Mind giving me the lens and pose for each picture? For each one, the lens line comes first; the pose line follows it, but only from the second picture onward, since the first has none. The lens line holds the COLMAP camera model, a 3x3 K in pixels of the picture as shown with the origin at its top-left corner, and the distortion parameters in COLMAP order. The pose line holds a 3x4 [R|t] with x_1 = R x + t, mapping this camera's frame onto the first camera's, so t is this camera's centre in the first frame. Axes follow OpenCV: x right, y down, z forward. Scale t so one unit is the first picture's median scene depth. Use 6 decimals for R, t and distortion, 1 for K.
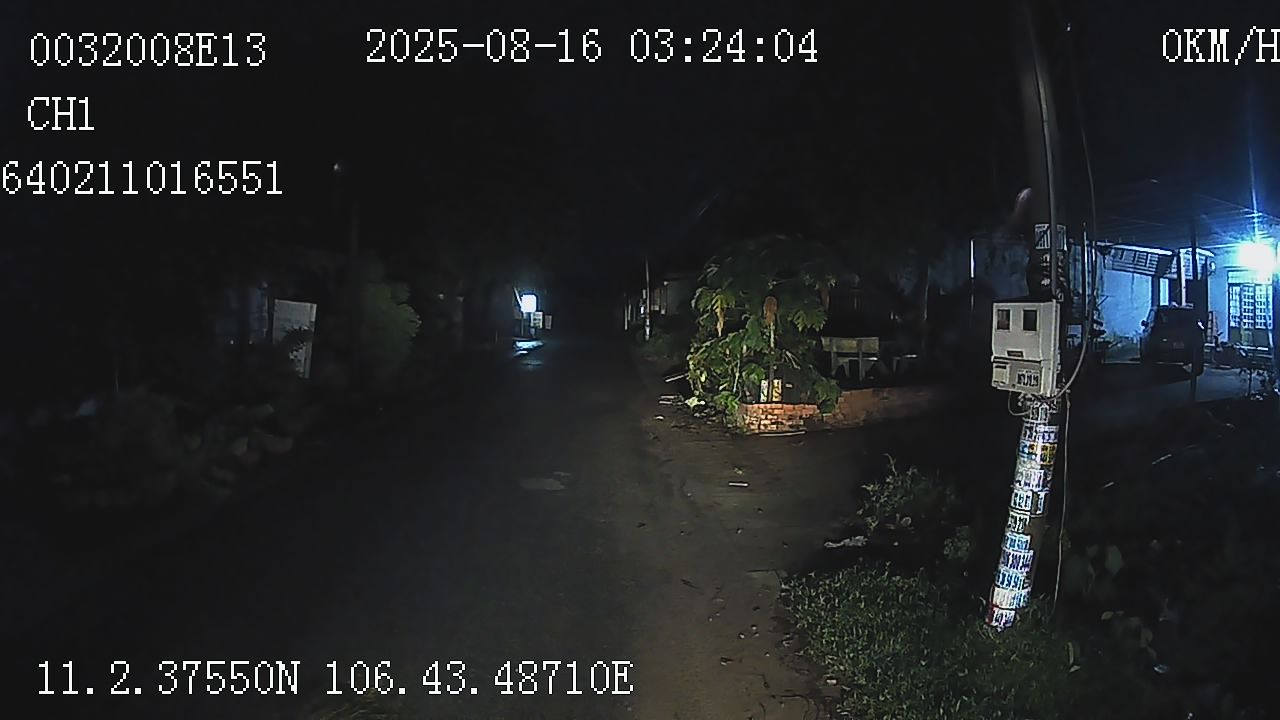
lens RADIAL K [[657.1, 0, 666.6], [0, 657.1, 360.7], [0, 0, 1]] dist [-0.292948, 0.065142]
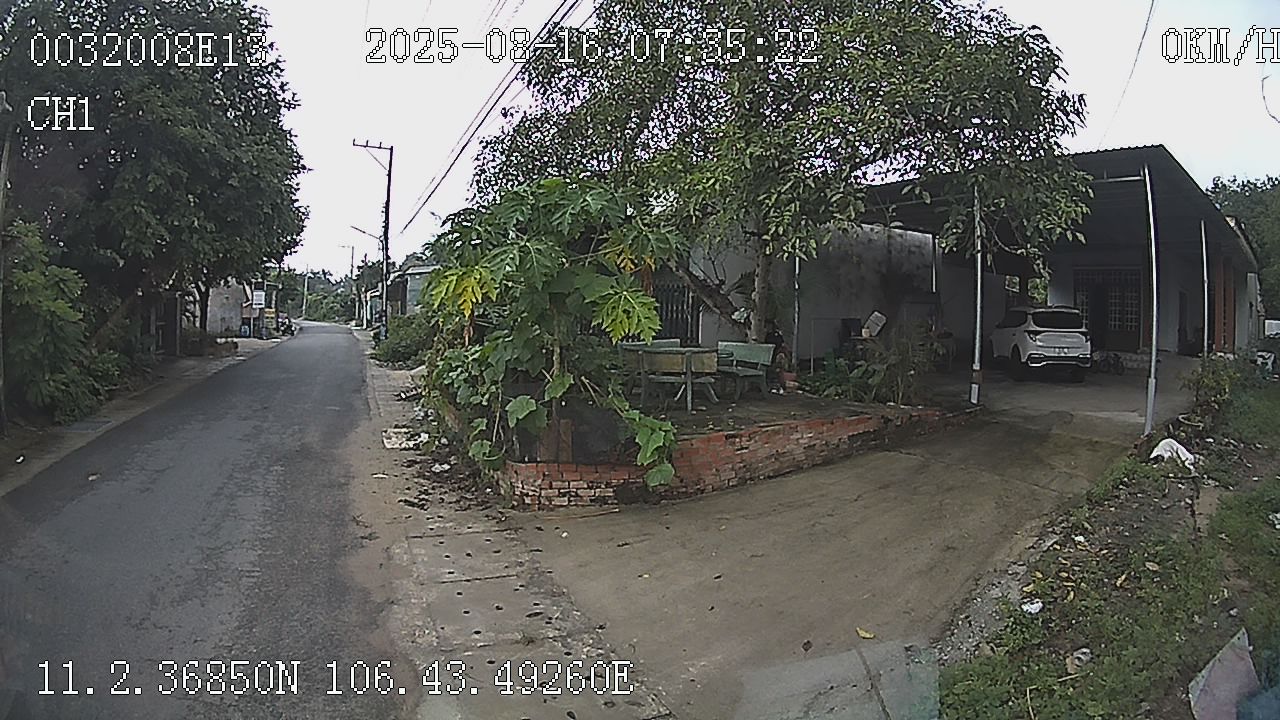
lens RADIAL K [[639.5, 0, 634.9], [0, 639.5, 355.6], [0, 0, 1]] dist [-0.325569, 0.080964]
pose [[0.939500, -0.007868, 0.342458, 0.101760], [0.008066, 0.999967, 0.000844, -0.110935], [-0.342454, 0.001969, 0.939533, 1.485787]]
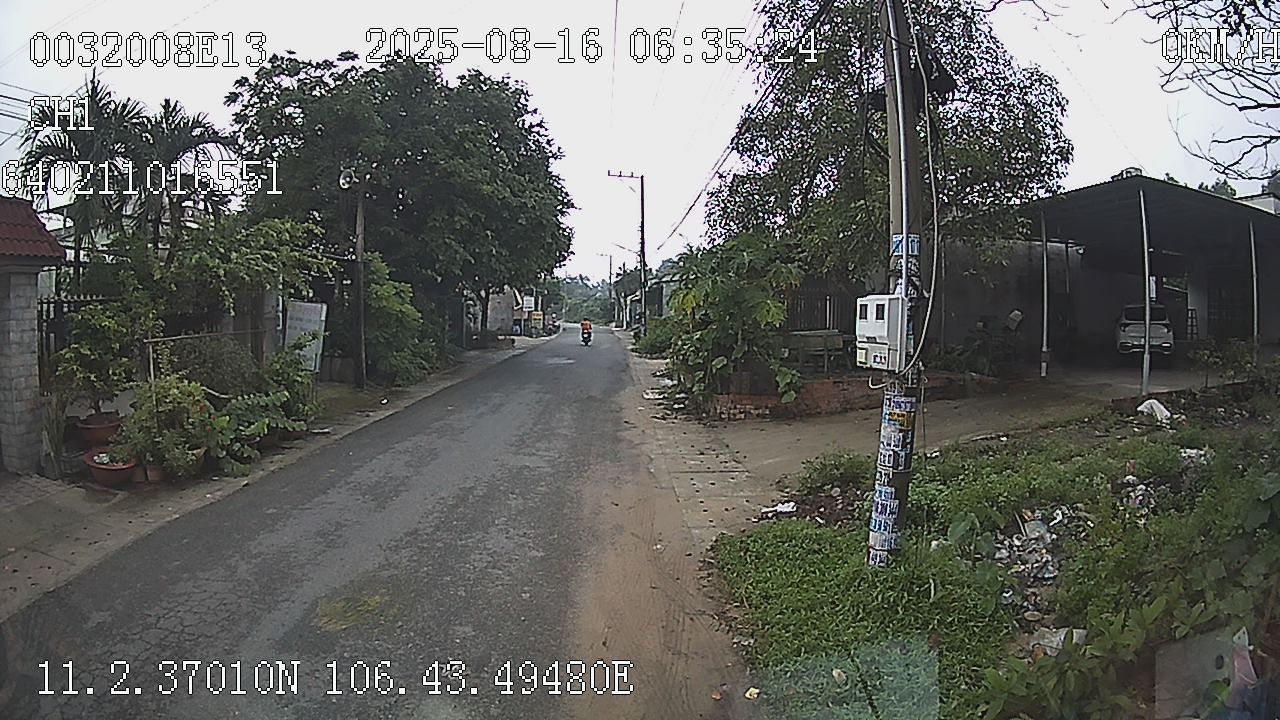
lens RADIAL K [[657.1, 0, 666.6], [0, 657.1, 360.7], [0, 0, 1]] dist [-0.292948, 0.065142]
pose [[0.999986, -0.002347, -0.004797, 0.151230], [0.002347, 0.999997, 0.000159, 0.031676], [0.004797, -0.000170, 0.999988, -0.331731]]
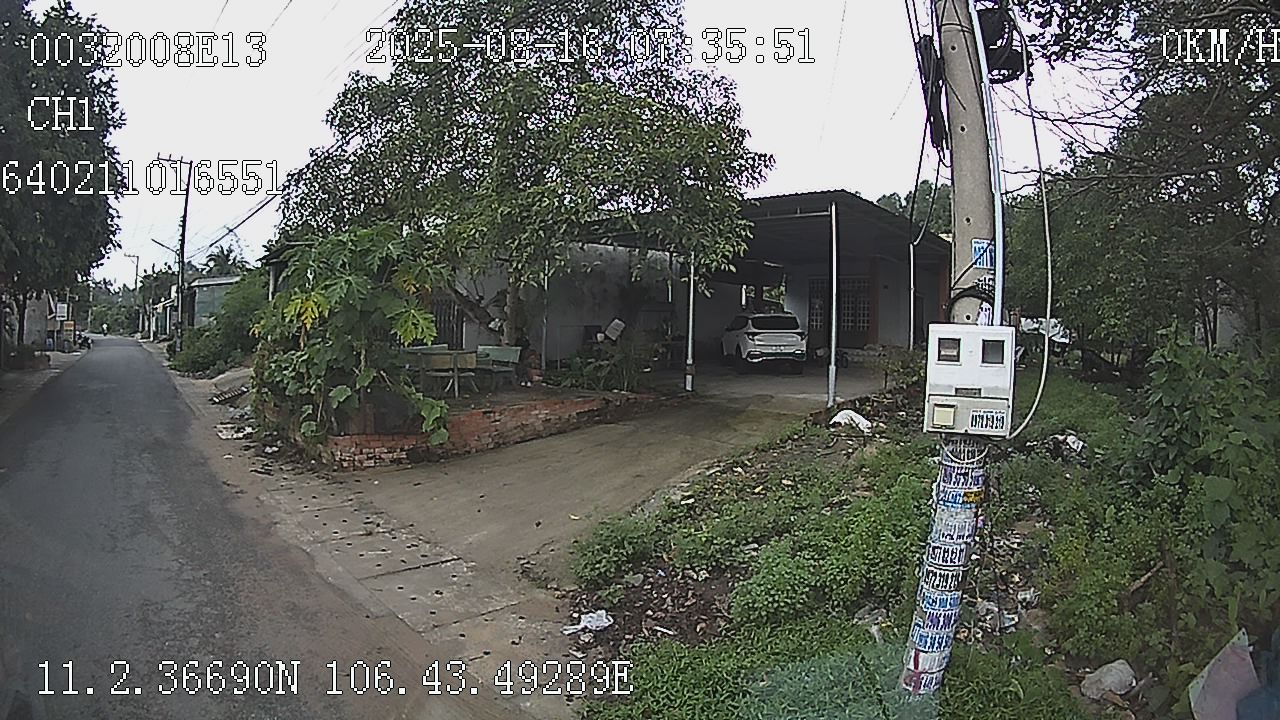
lens RADIAL K [[657.1, 0, 666.6], [0, 657.1, 360.7], [0, 0, 1]] dist [-0.292948, 0.065142]
pose [[0.726513, -0.022789, 0.686775, -0.306049], [0.027434, 0.999615, 0.004148, -0.066599], [-0.686605, 0.015827, 0.726859, 0.631146]]
